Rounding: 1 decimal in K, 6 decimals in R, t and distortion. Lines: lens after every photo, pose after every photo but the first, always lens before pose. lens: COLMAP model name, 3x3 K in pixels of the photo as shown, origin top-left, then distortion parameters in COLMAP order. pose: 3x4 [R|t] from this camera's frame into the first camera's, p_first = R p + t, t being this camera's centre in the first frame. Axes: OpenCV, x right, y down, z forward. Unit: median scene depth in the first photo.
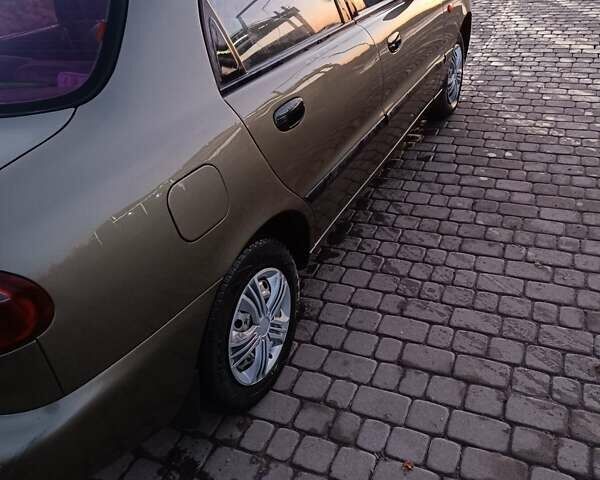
lens RADIAL K [[564.8, 0, 299.6], [0, 564.8, 238.8], [0, 0, 1]] dist [-0.009056, 0.000000]
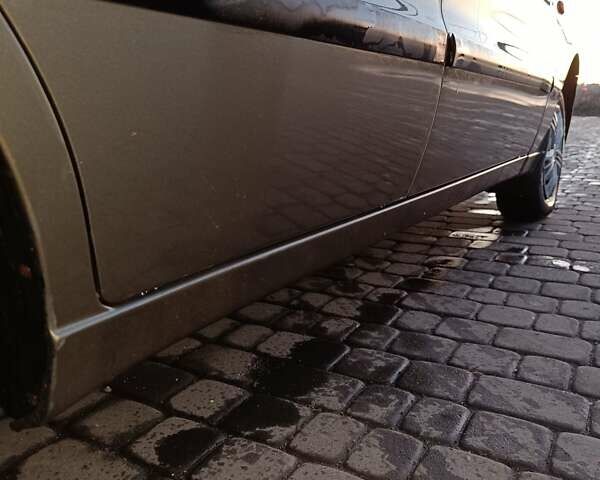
lens RADIAL K [[564.8, 0, 299.9], [0, 564.8, 240.6], [0, 0, 1]] dist [-0.009056, 0.000000]
pose [[0.991489, 0.099398, -0.084086, 0.086649], [-0.121041, 0.941630, -0.314136, 0.032213], [0.047954, 0.321640, 0.945647, 0.593052]]
